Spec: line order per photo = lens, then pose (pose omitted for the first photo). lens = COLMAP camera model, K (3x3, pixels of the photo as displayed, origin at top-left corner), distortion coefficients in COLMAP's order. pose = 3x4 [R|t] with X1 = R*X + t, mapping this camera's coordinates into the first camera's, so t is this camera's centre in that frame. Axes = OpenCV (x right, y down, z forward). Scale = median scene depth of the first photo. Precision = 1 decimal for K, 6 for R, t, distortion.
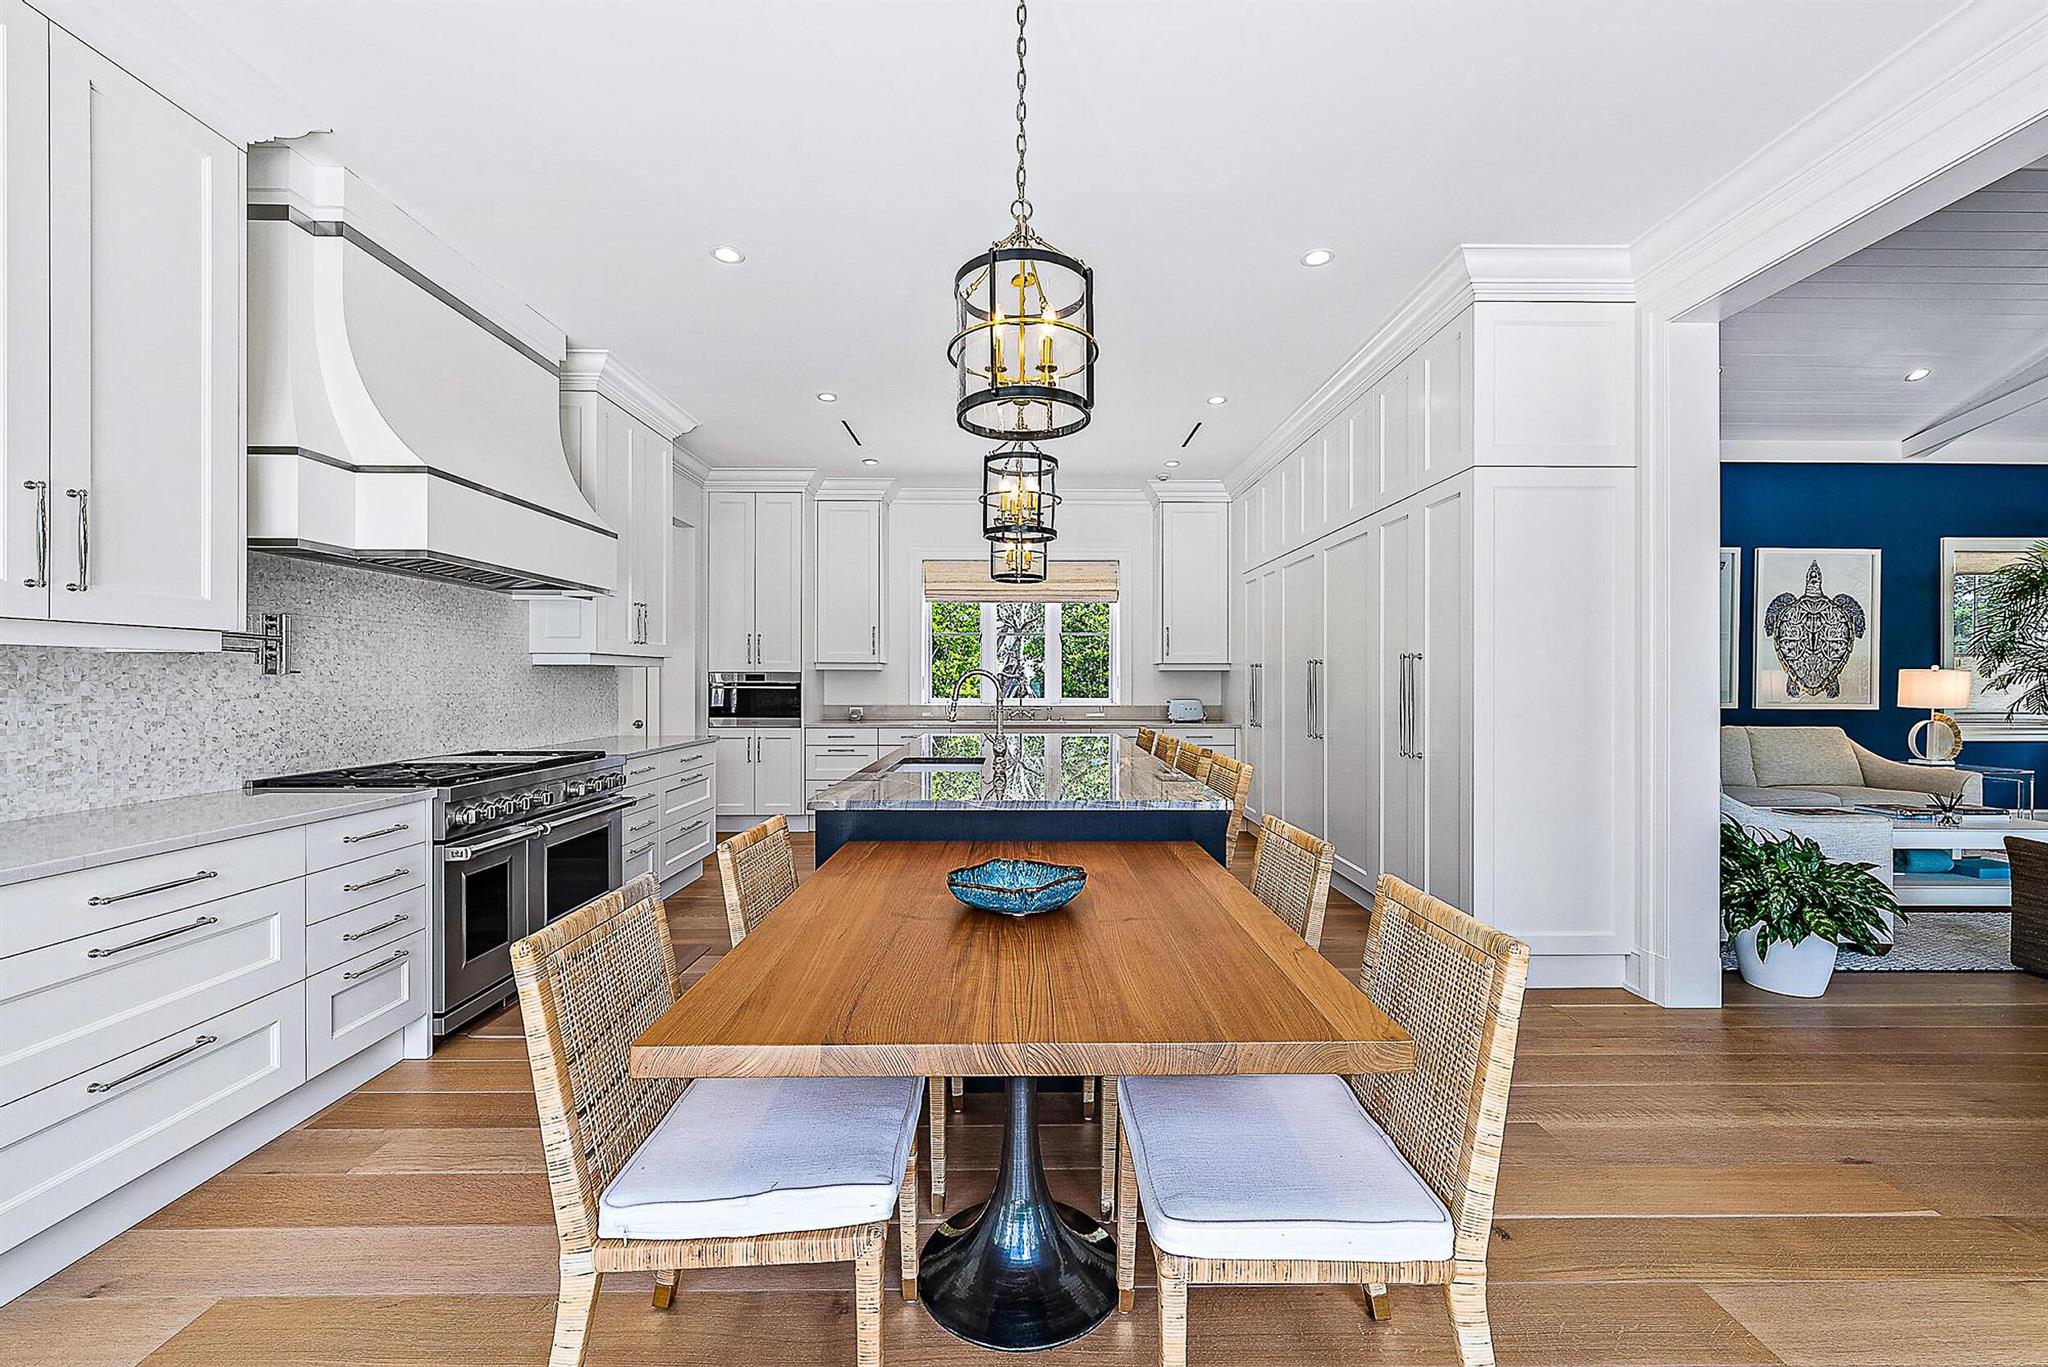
lens RADIAL K [[808.1, 0, 1022.8], [0, 808.1, 676.2], [0, 0, 1]] dist [-0.000996, -0.000110]
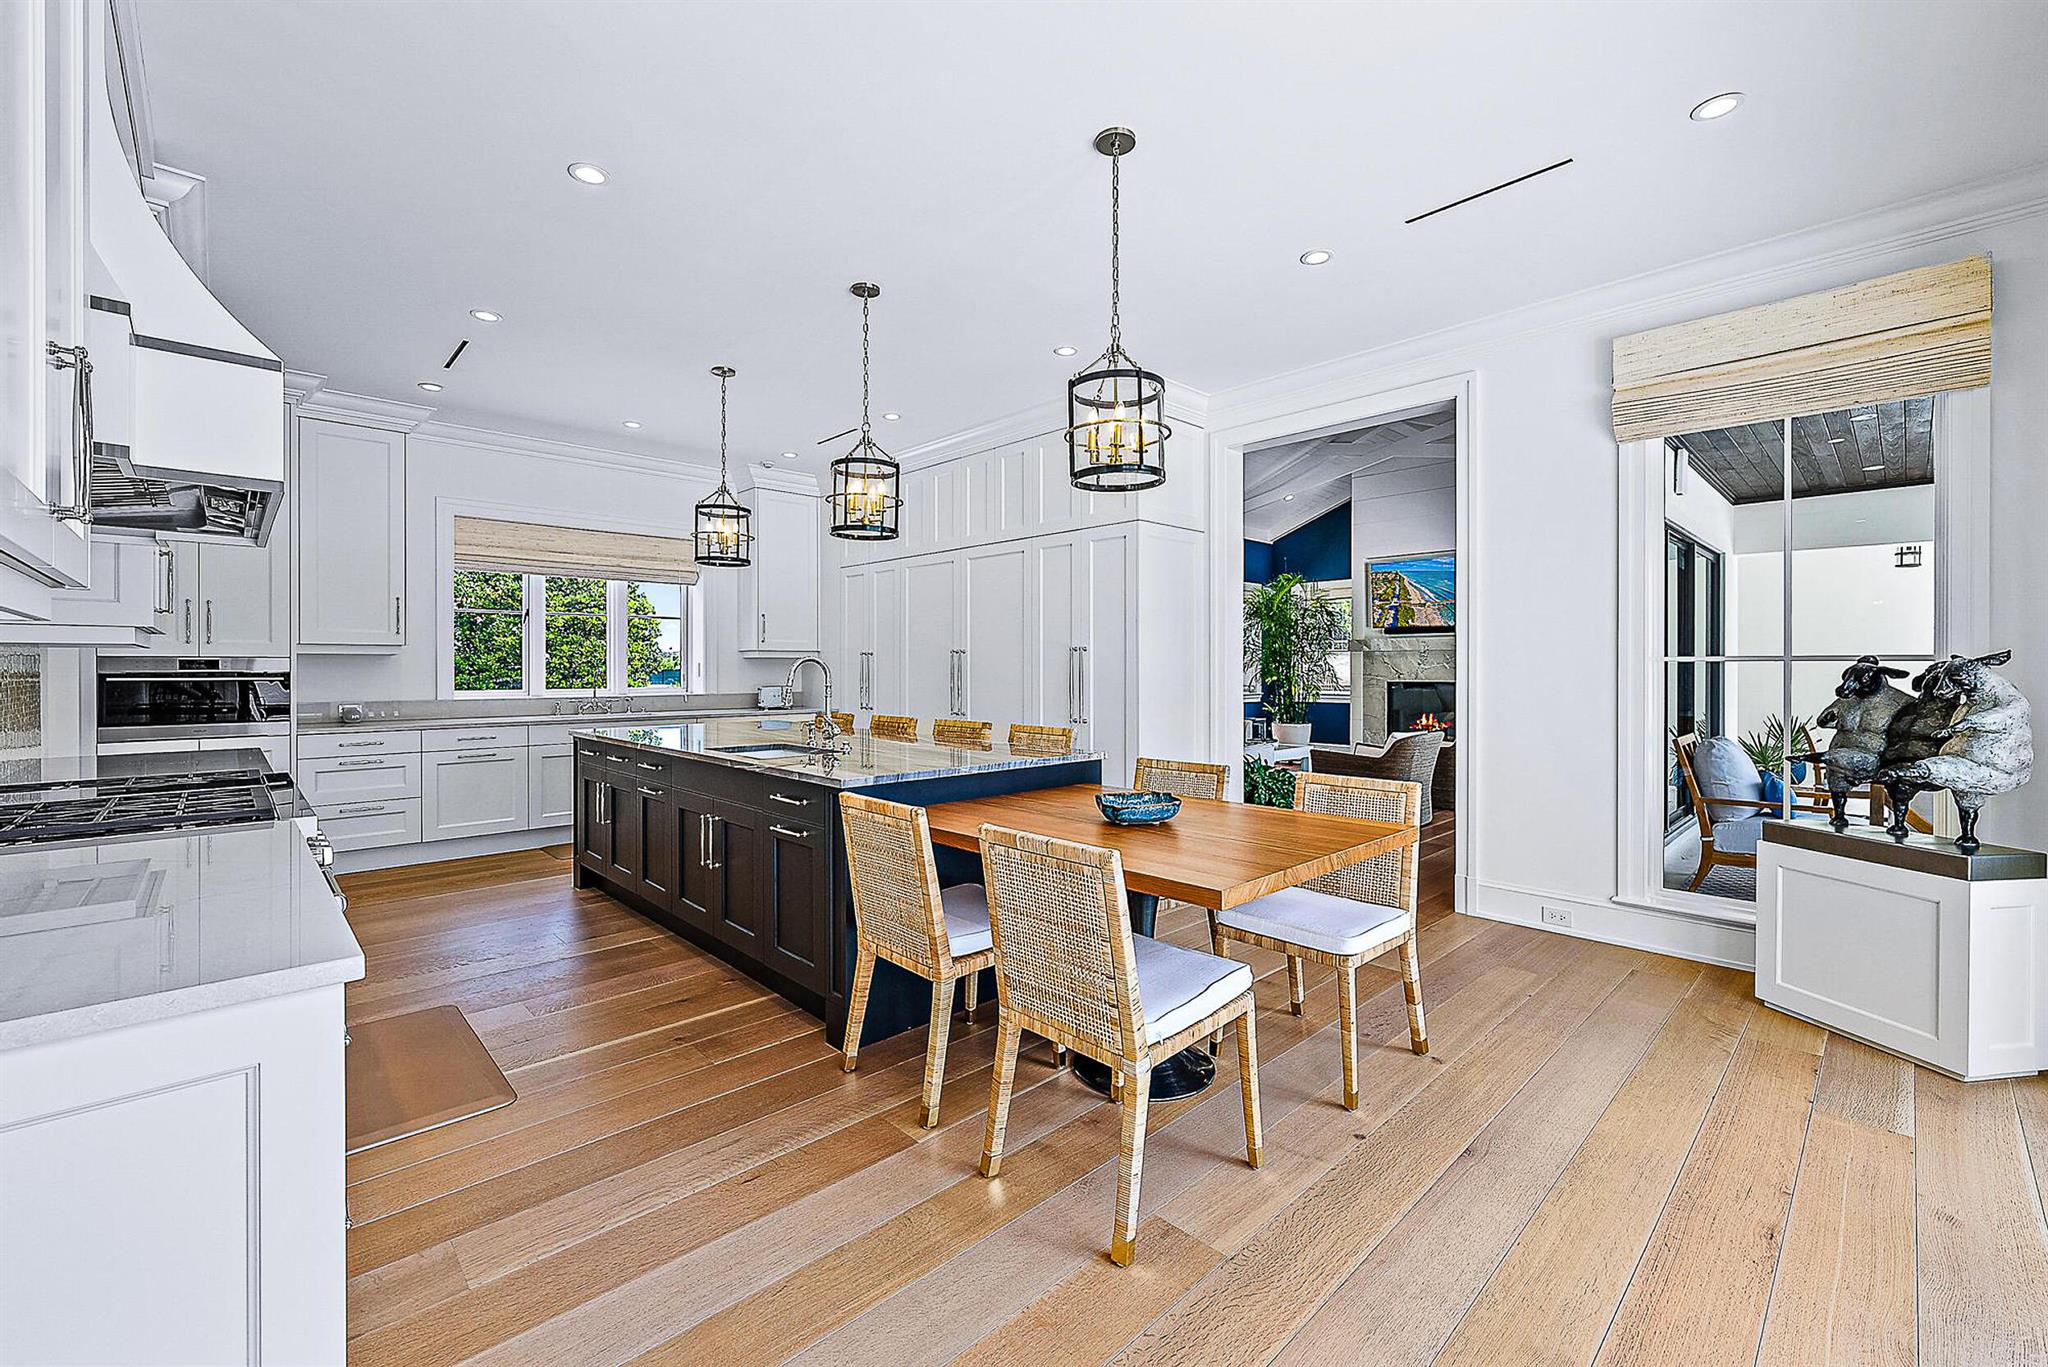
lens RADIAL K [[848.7, 0, 1030.6], [0, 848.7, 676.5], [0, 0, 1]] dist [0.005236, 0.000122]
pose [[0.724516, -0.009942, 0.689187, -0.317637], [-0.000872, 0.999882, 0.015341, 0.000261], [-0.689258, -0.011716, 0.724421, 0.006681]]
